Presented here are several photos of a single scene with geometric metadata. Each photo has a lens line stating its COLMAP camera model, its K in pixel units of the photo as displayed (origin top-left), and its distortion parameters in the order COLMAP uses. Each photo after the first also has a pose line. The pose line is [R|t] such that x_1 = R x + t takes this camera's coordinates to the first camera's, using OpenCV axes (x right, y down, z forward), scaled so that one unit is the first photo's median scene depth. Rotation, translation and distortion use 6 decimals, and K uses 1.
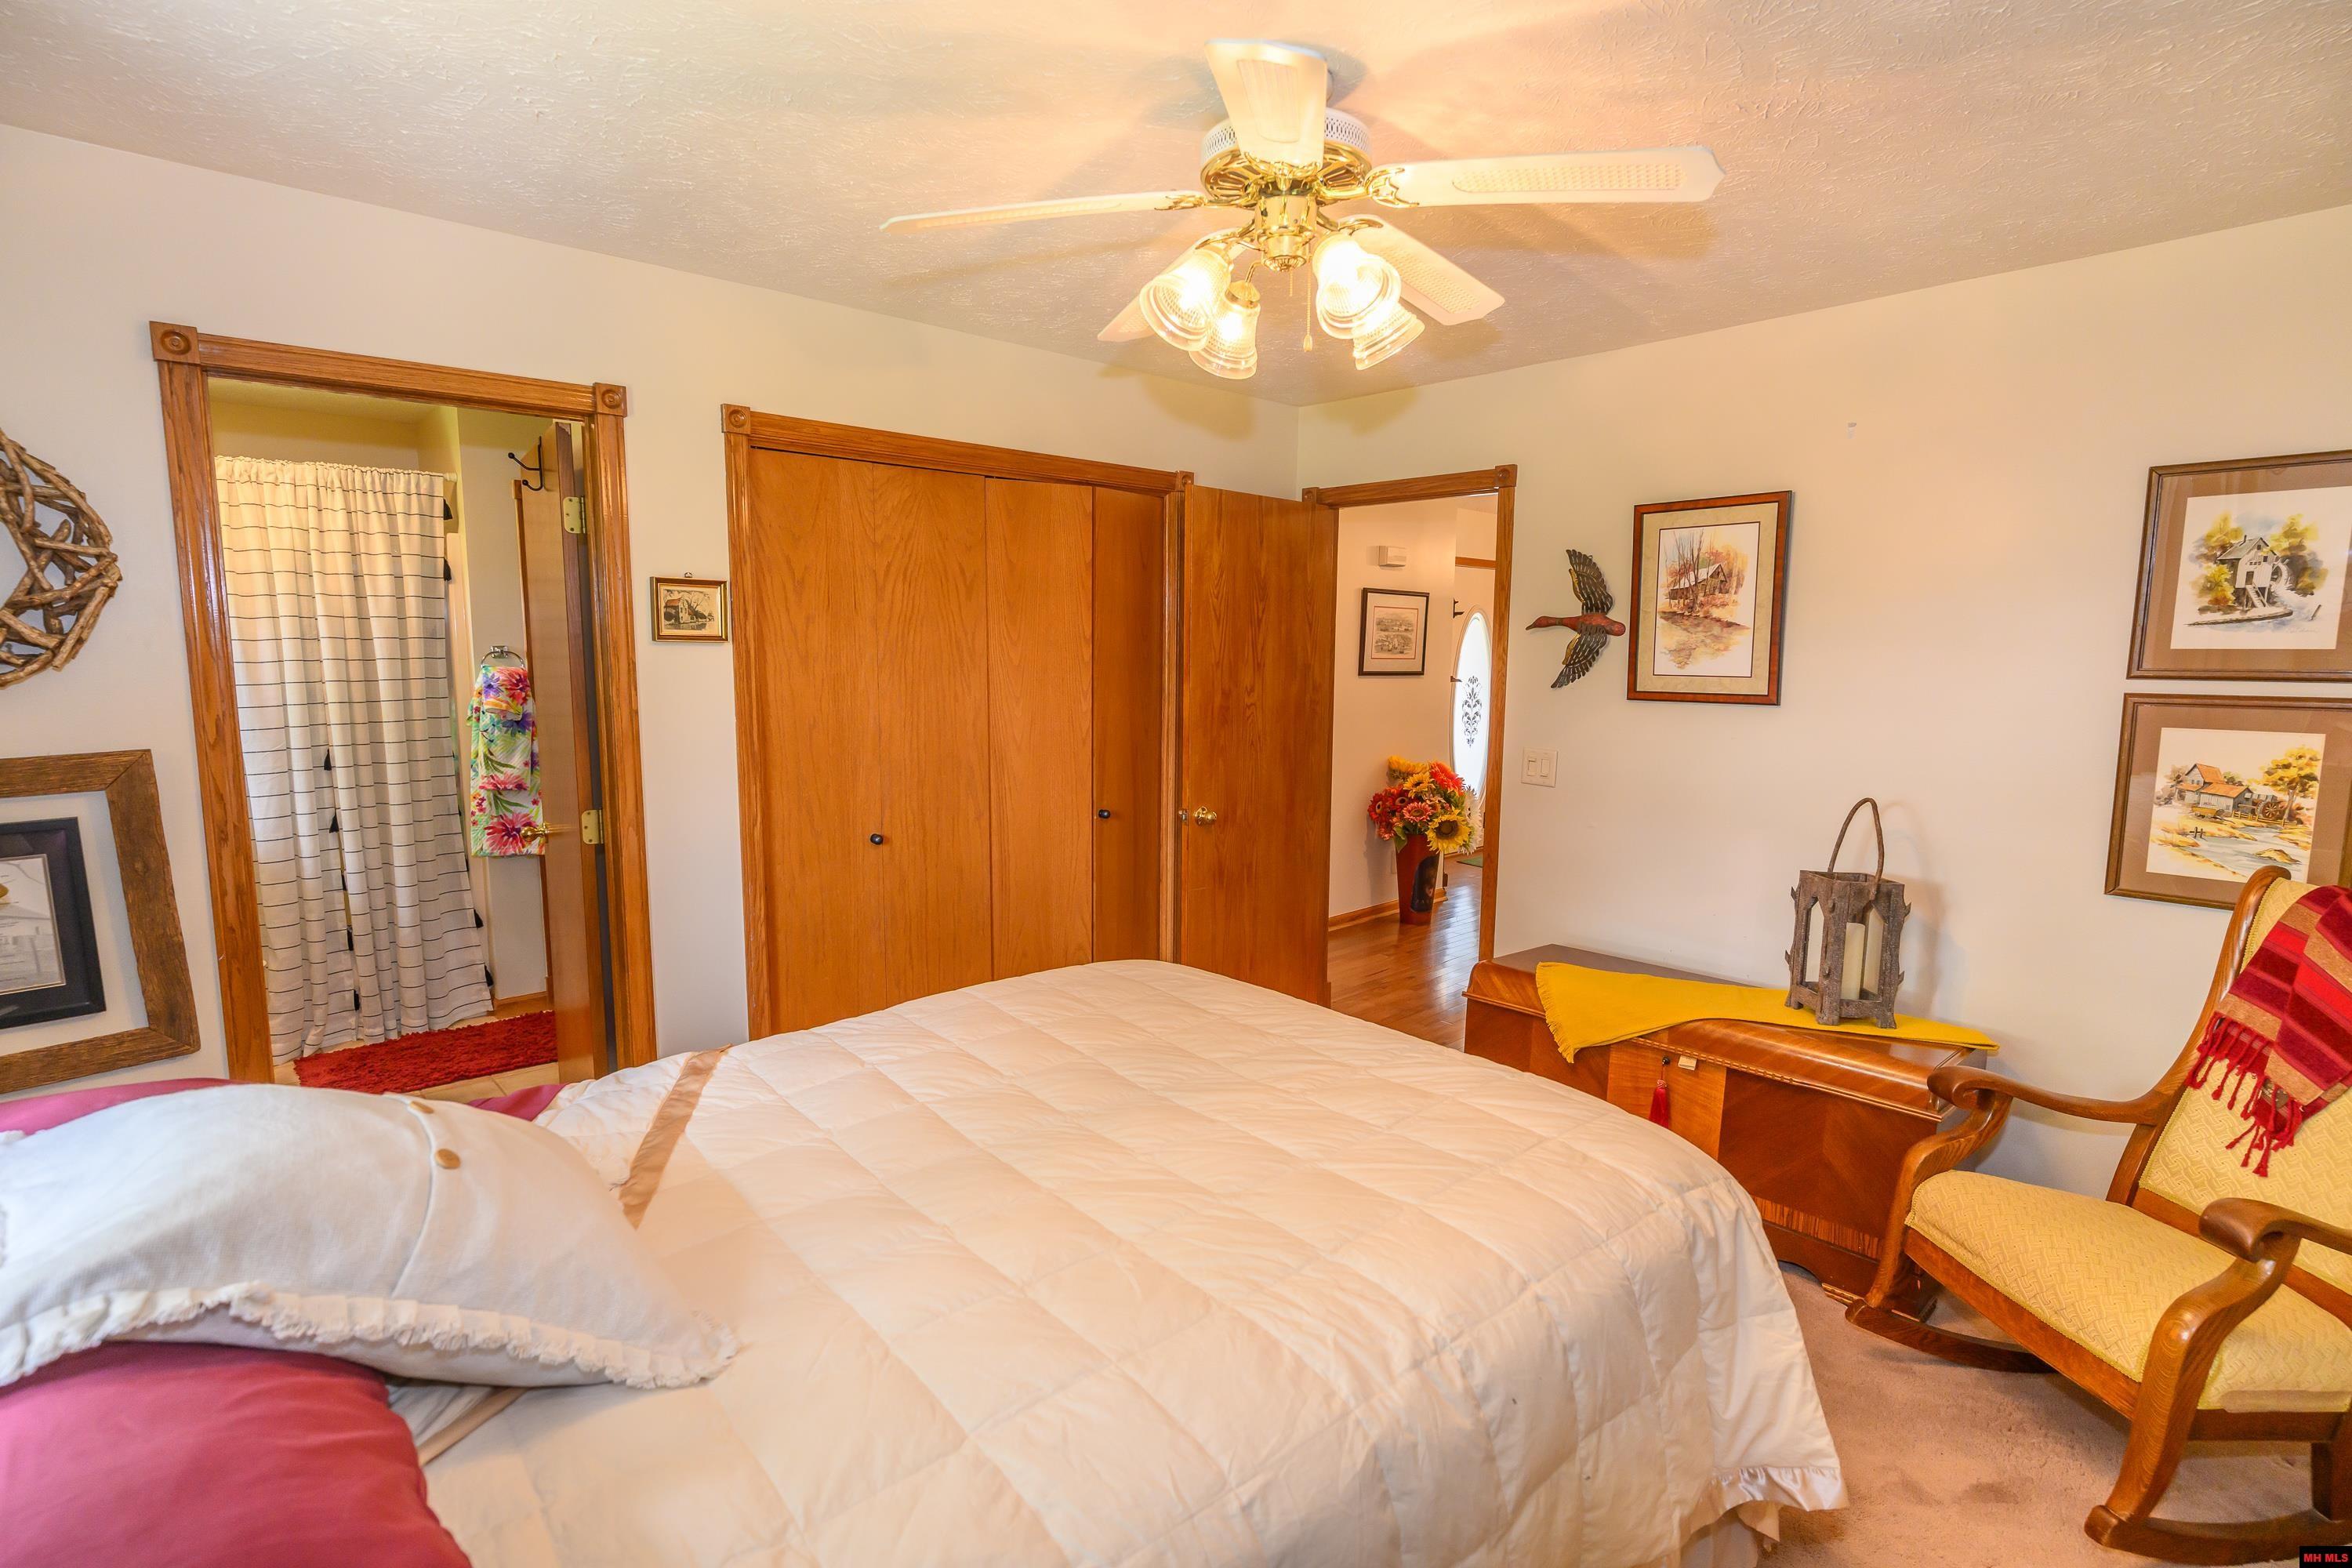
lens RADIAL K [[1108.8, 0, 1161.6], [0, 1108.8, 777.9], [0, 0, 1]] dist [-0.005249, 0.006205]
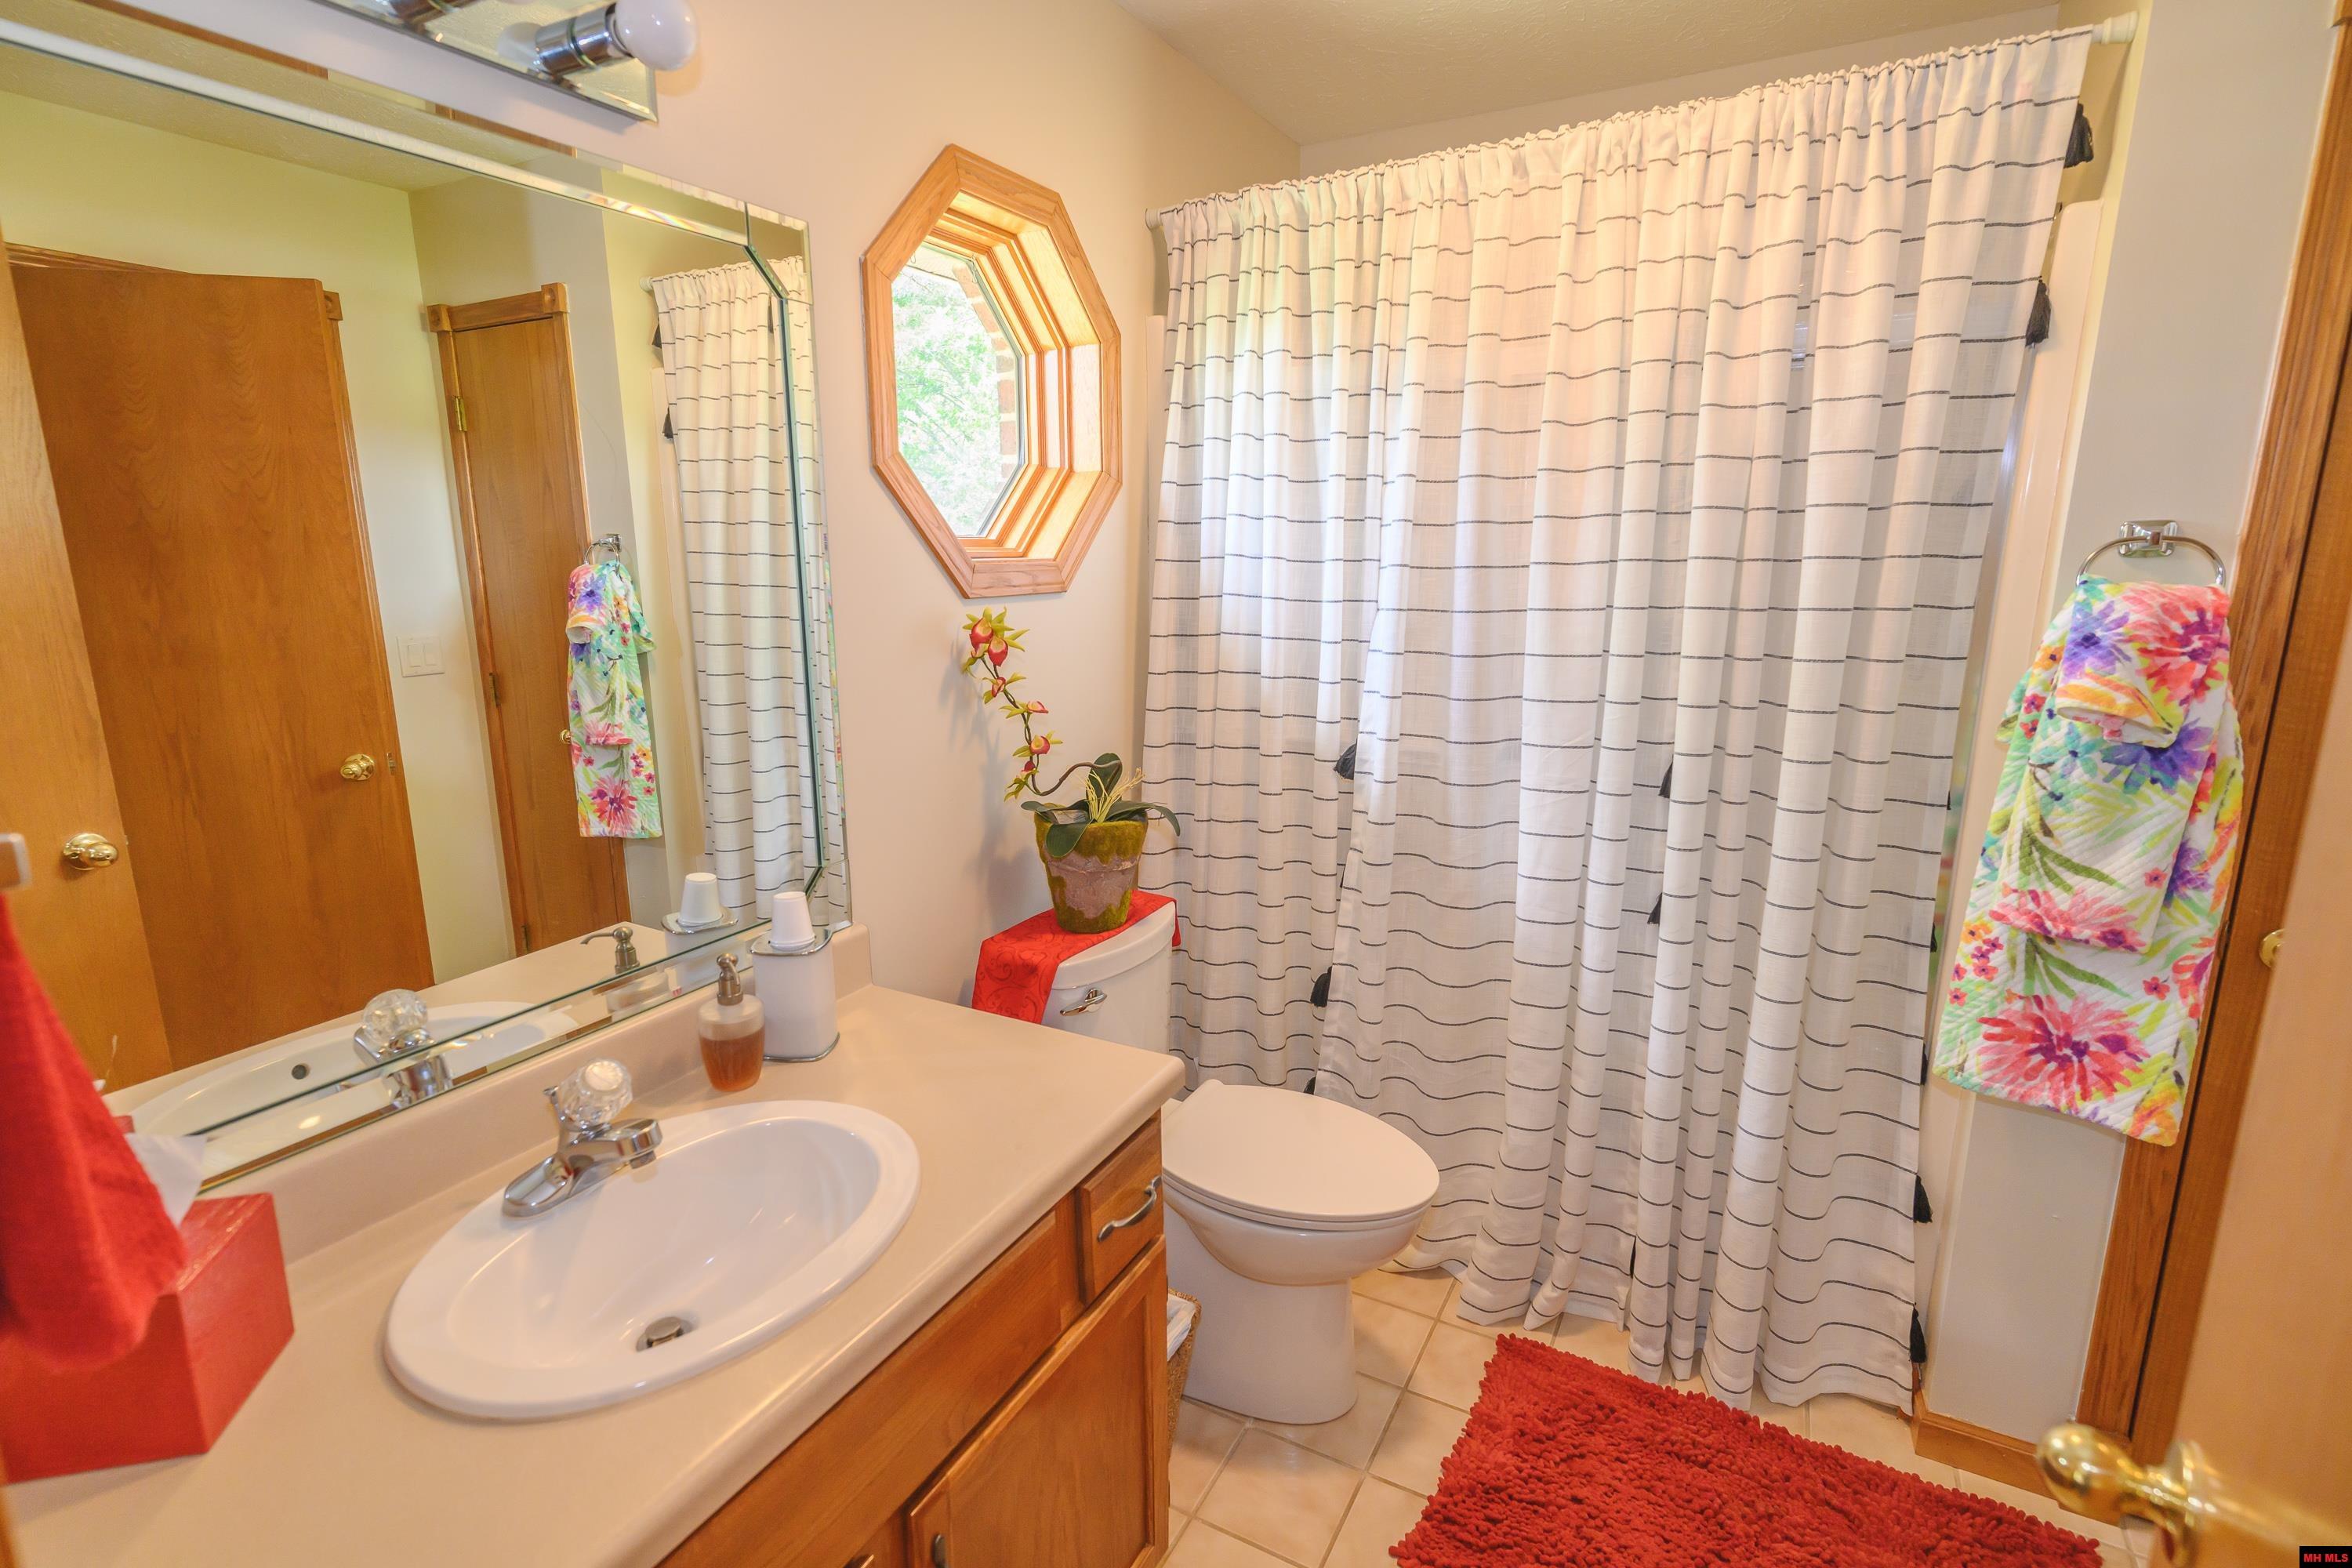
lens RADIAL K [[1108.8, 0, 1161.6], [0, 1108.8, 777.9], [0, 0, 1]] dist [-0.005249, 0.006205]
pose [[0.317314, 0.189597, -0.929174, -0.372331], [-0.106564, 0.980733, 0.163726, -0.066766], [0.942314, 0.047064, 0.331404, 0.620069]]
